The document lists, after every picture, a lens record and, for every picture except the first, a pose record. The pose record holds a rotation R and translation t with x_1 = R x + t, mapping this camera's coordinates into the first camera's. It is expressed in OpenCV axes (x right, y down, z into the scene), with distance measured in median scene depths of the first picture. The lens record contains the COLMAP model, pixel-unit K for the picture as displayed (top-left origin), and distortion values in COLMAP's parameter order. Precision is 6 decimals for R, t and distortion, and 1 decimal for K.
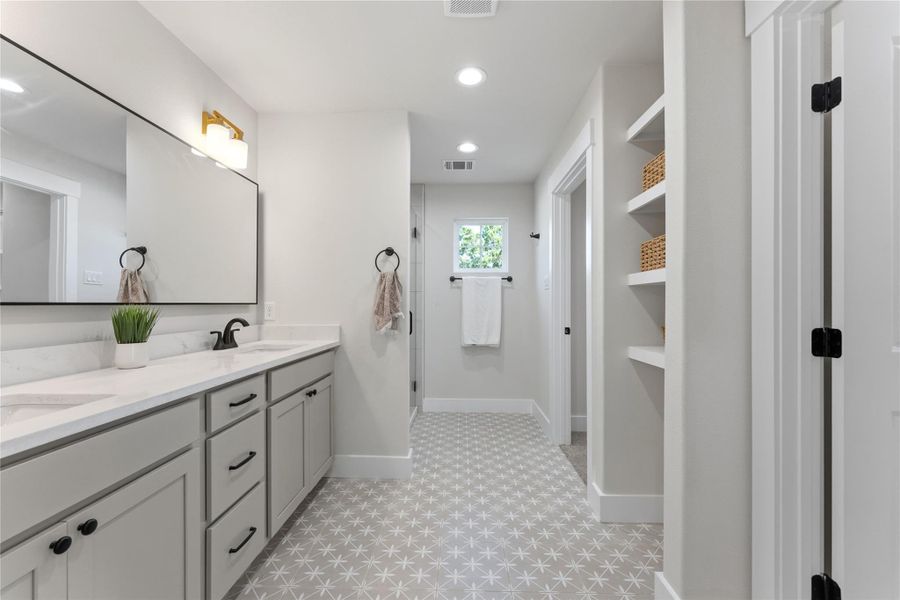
lens RADIAL K [[369.6, 0, 449.8], [0, 369.6, 303.0], [0, 0, 1]] dist [0.002777, 0.000367]
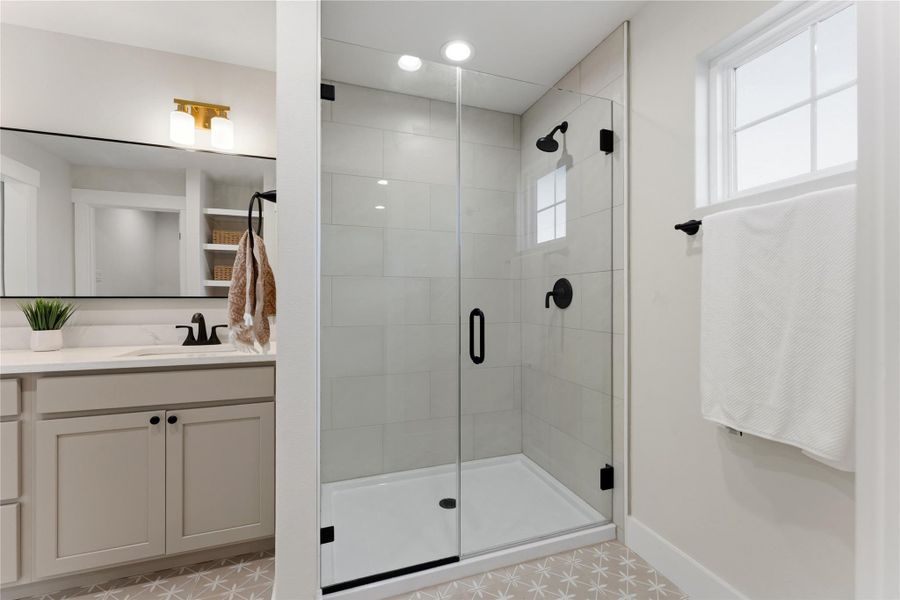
lens RADIAL K [[369.6, 0, 449.5], [0, 369.6, 295.8], [0, 0, 1]] dist [0.002777, 0.000367]
pose [[0.350127, -0.007098, -0.936675, 0.572658], [0.003653, 0.999974, -0.006212, 0.006826], [0.936695, -0.001247, 0.350144, 1.417834]]
